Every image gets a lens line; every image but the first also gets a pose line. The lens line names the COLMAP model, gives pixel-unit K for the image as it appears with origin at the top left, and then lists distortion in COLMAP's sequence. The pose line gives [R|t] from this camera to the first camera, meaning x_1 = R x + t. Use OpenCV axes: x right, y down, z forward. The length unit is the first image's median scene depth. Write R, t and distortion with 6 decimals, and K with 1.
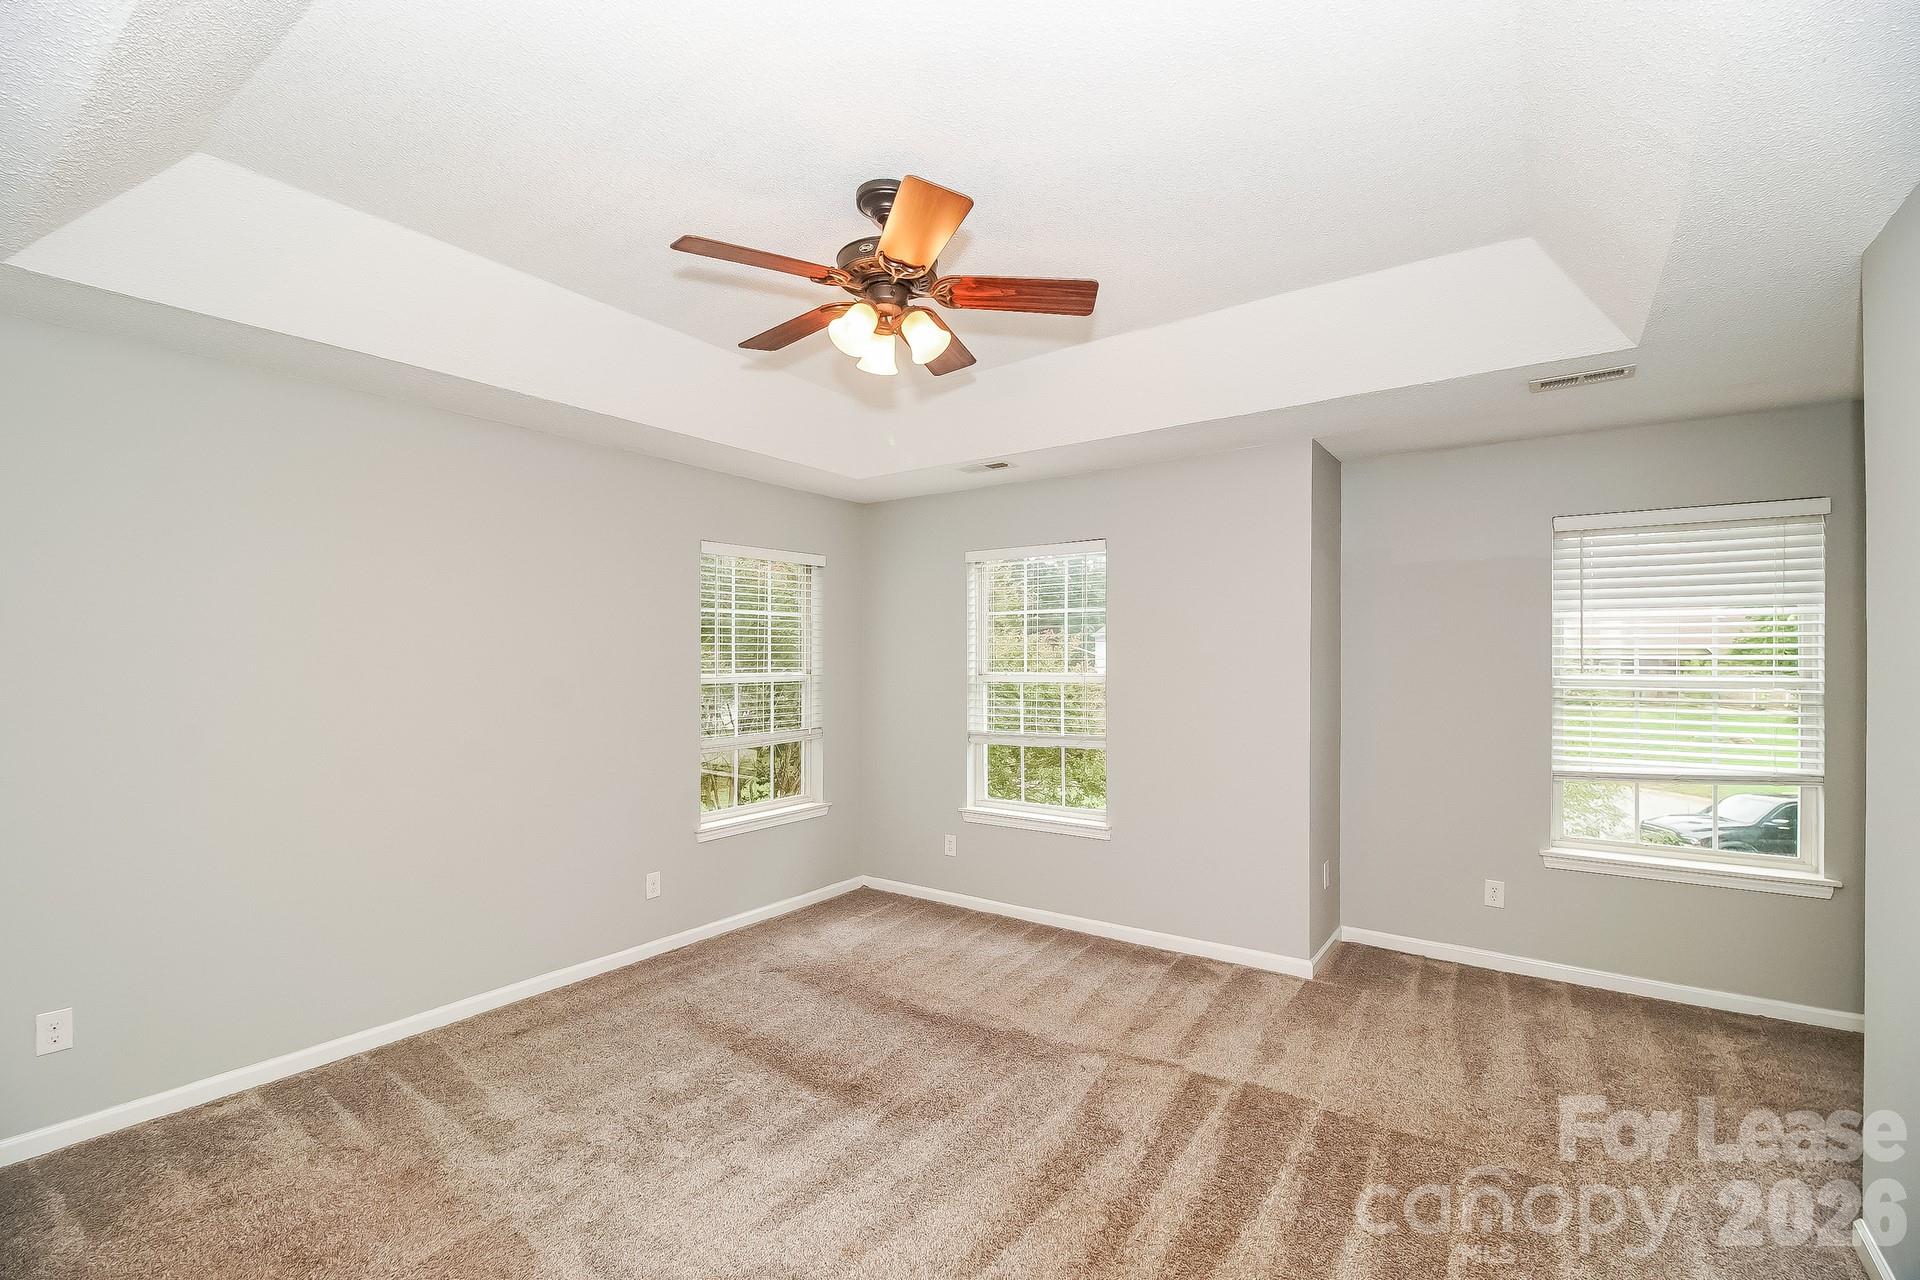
lens RADIAL K [[832.8, 0, 948.0], [0, 832.8, 643.9], [0, 0, 1]] dist [0.002942, -0.000629]
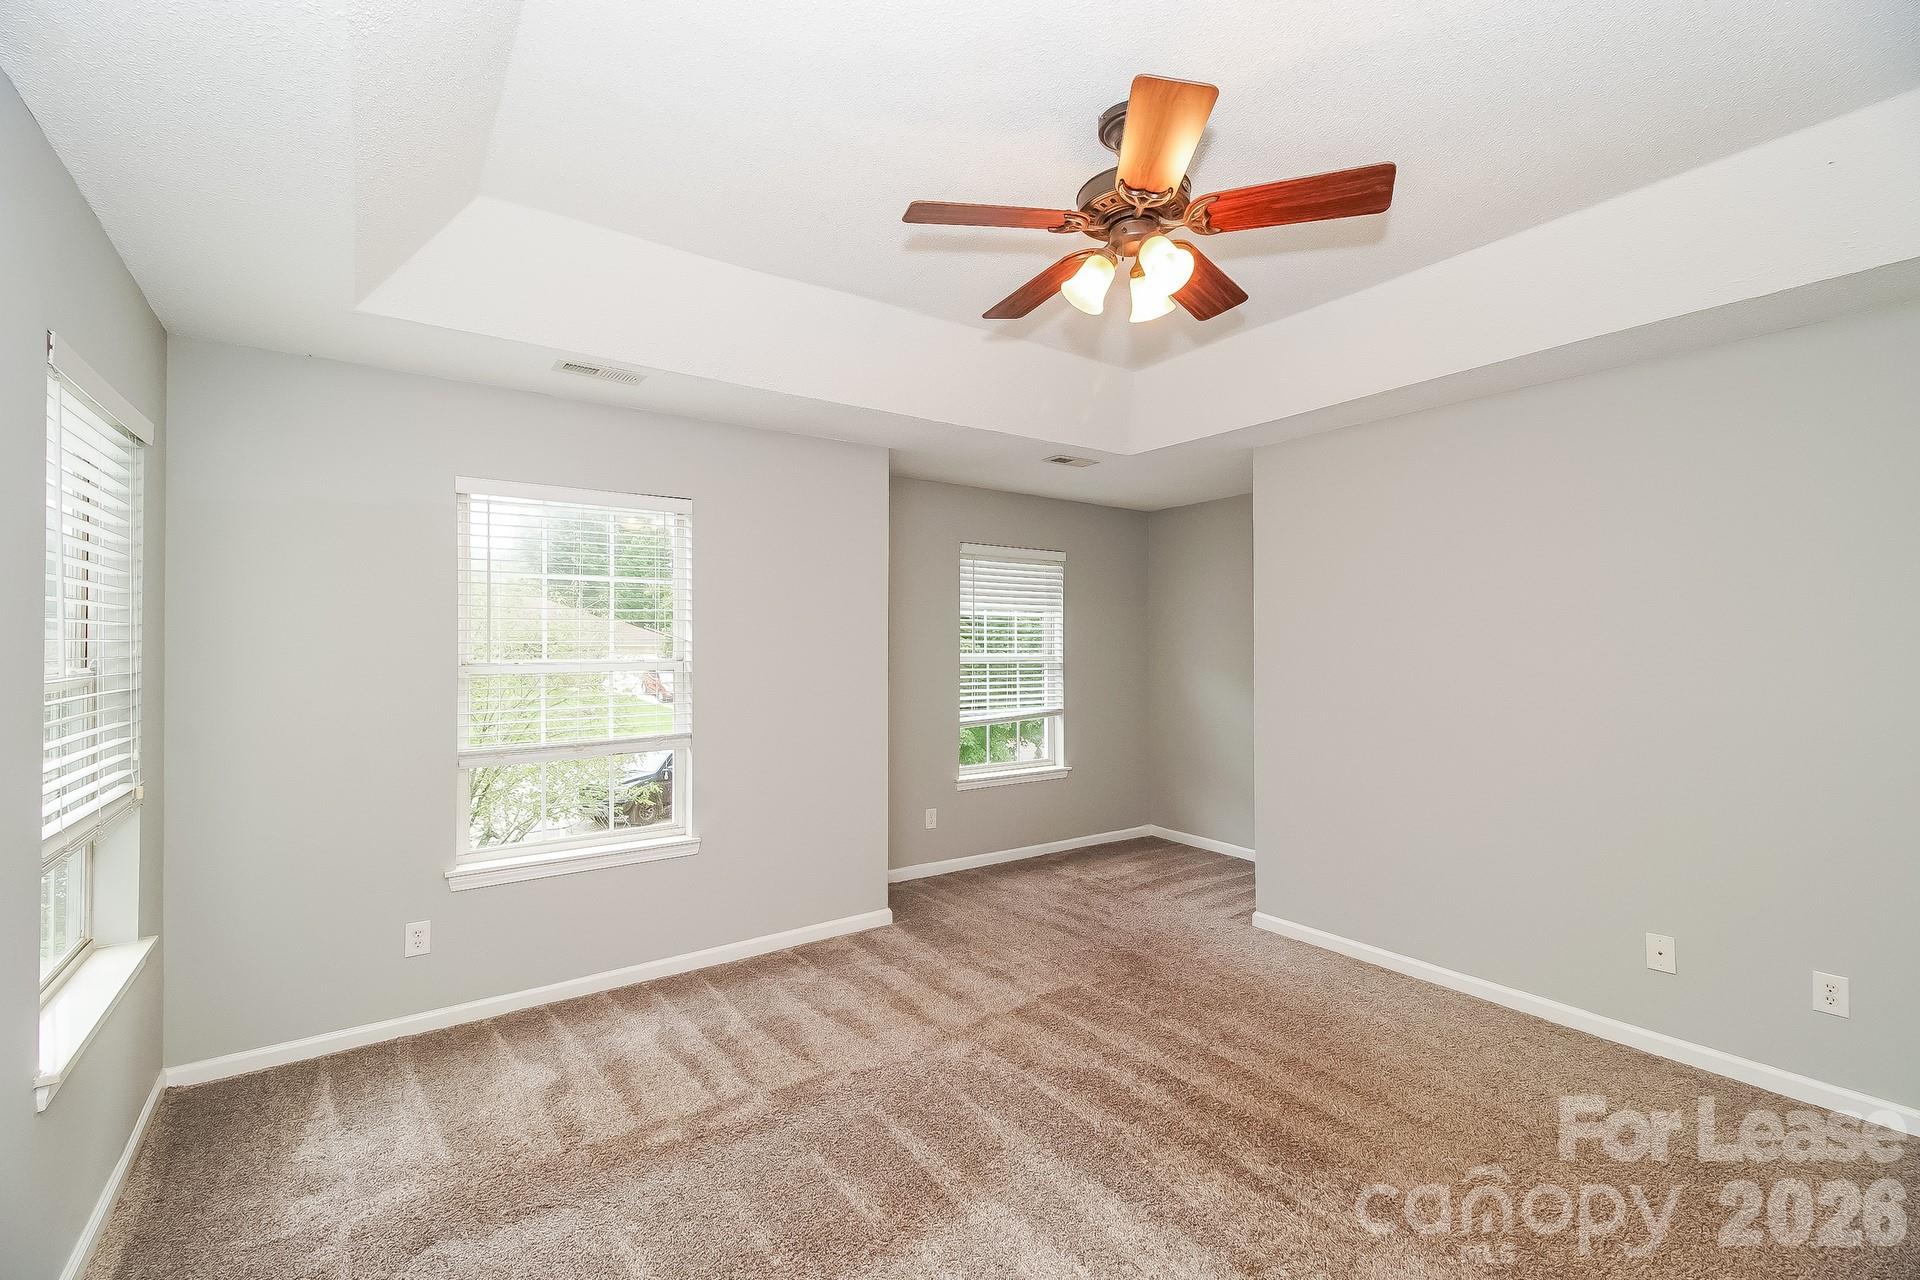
lens RADIAL K [[832.8, 0, 952.0], [0, 832.8, 646.0], [0, 0, 1]] dist [0.002942, -0.000629]
pose [[0.331568, 0.001789, 0.943430, -0.606740], [-0.013091, 0.999911, 0.002704, 0.019686], [-0.943341, -0.013247, 0.331562, 0.553703]]
